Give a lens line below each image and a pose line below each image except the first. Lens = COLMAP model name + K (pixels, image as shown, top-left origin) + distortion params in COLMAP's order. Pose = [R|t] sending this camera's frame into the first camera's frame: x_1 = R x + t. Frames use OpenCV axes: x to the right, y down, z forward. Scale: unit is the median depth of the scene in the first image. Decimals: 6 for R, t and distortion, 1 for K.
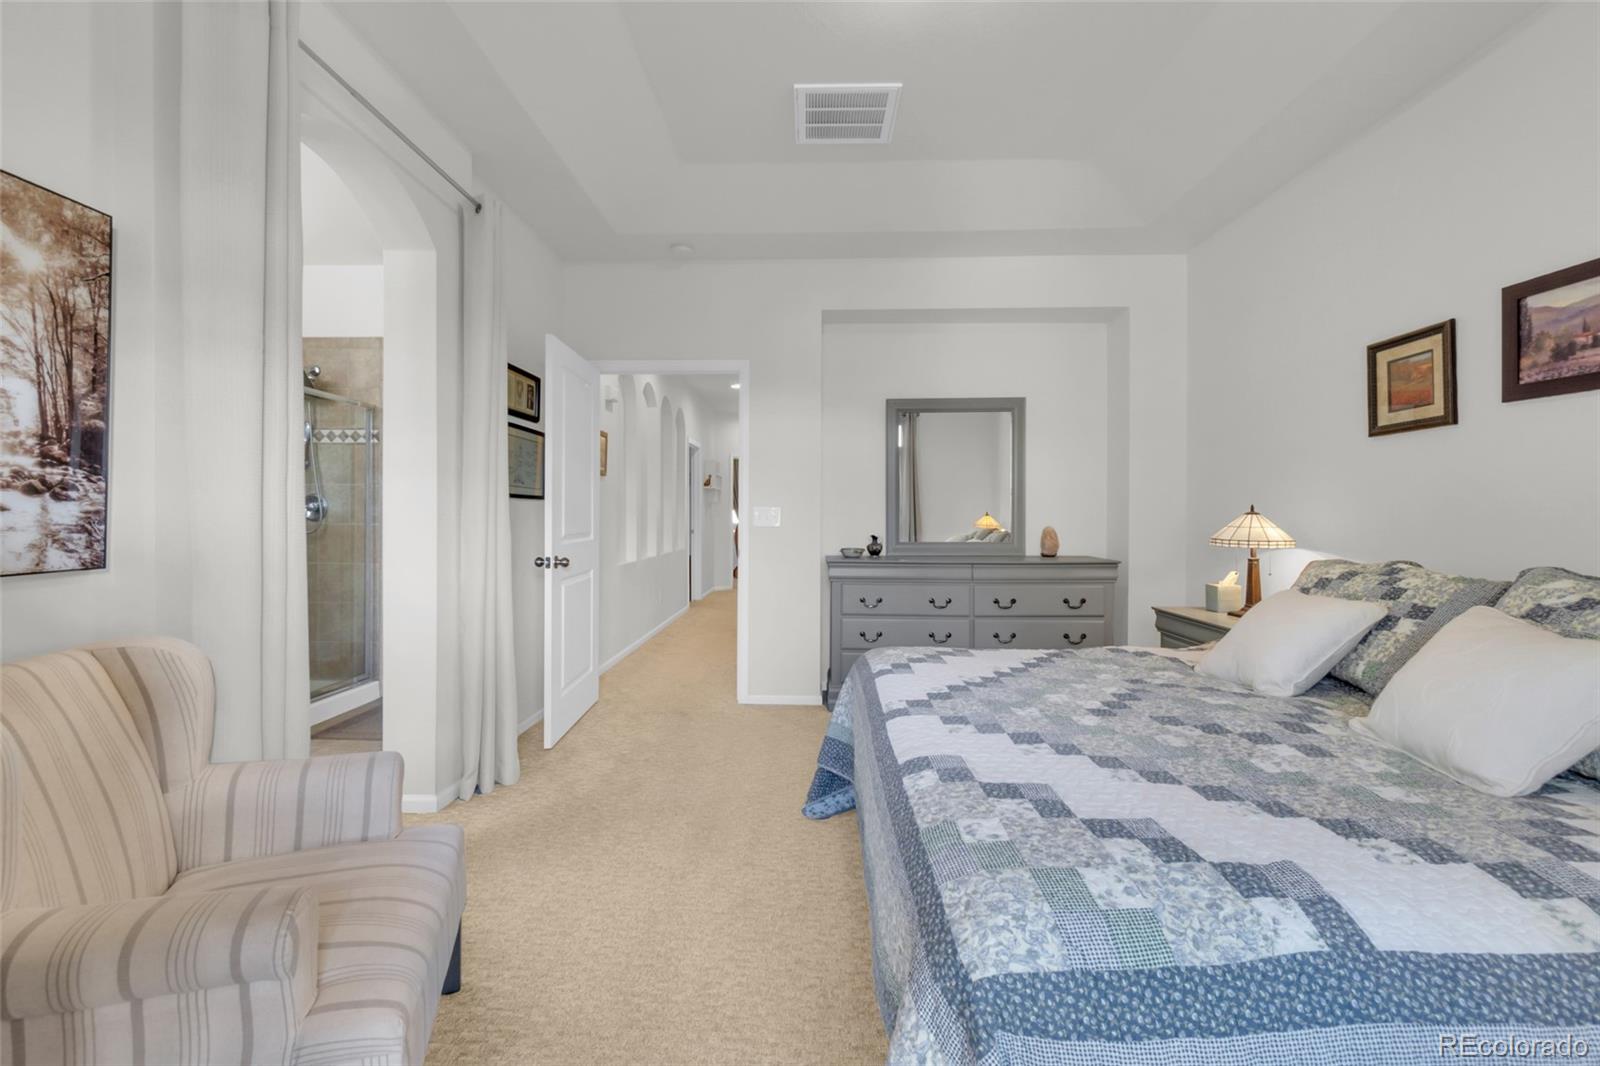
lens RADIAL K [[692.6, 0, 794.3], [0, 692.6, 514.7], [0, 0, 1]] dist [0.000022, 0.000050]
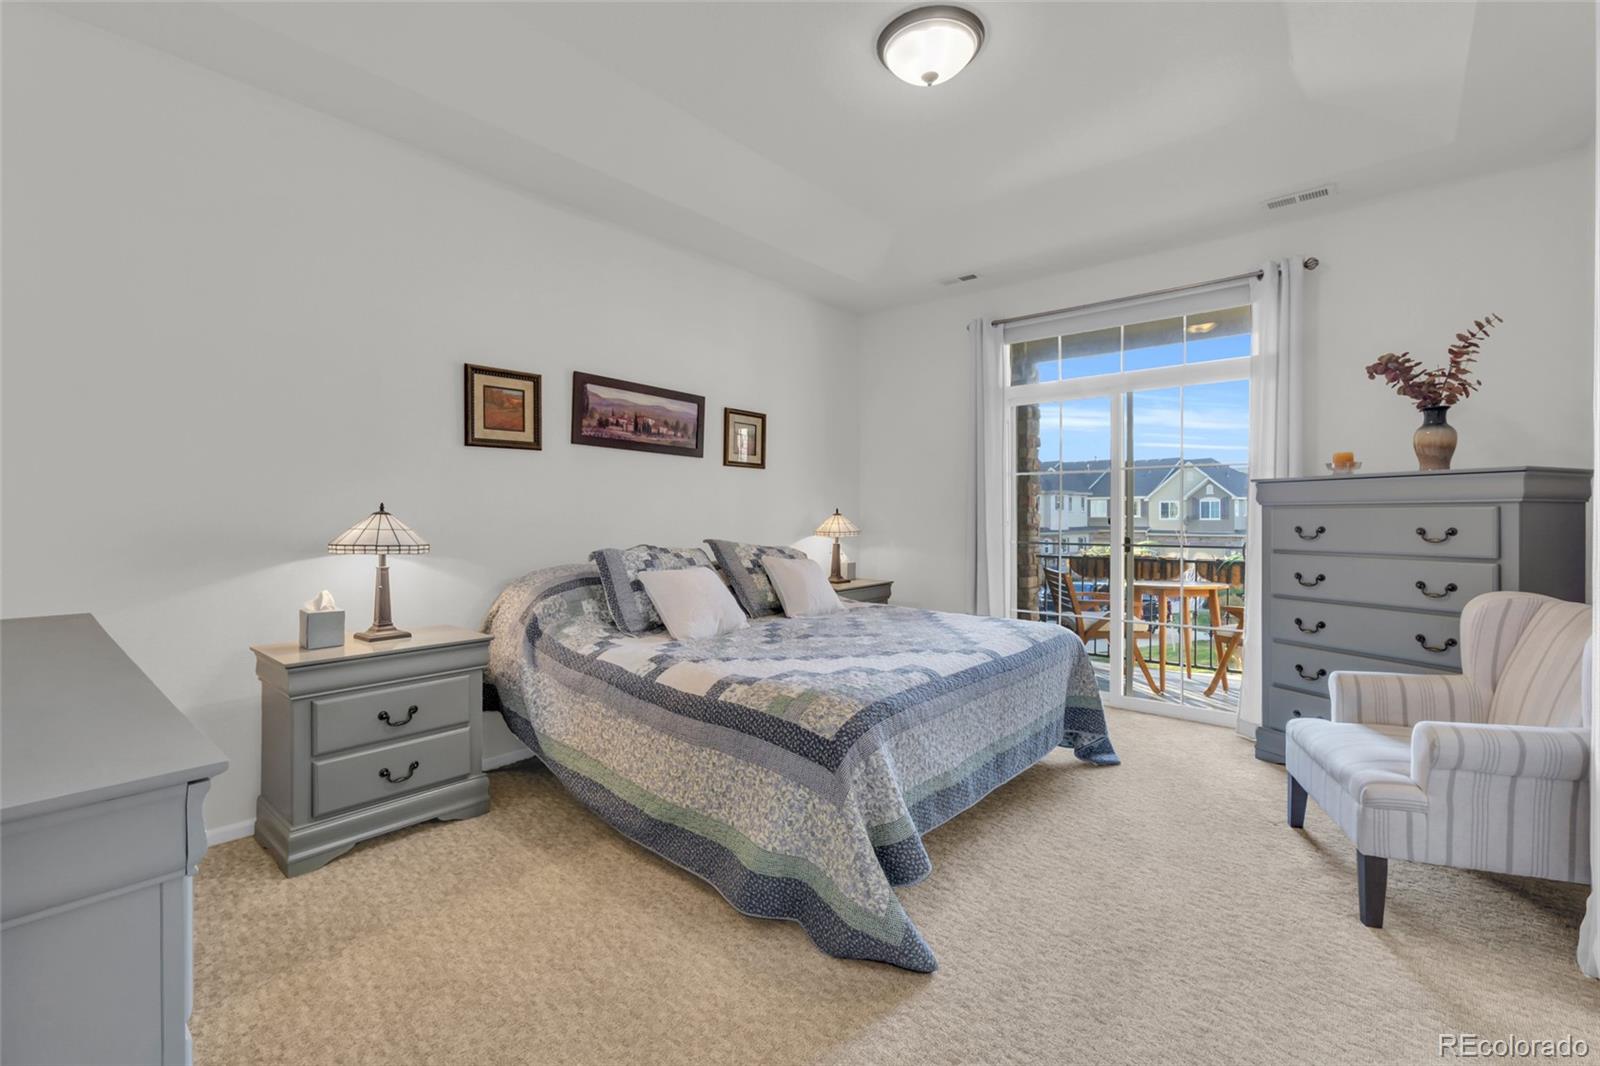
lens RADIAL K [[692.6, 0, 794.3], [0, 692.6, 514.7], [0, 0, 1]] dist [0.000022, 0.000050]
pose [[-0.775043, -0.000043, 0.631908, -0.306159], [-0.000051, 1.000000, 0.000007, -0.000769], [-0.631908, -0.000027, -0.775043, 1.630153]]
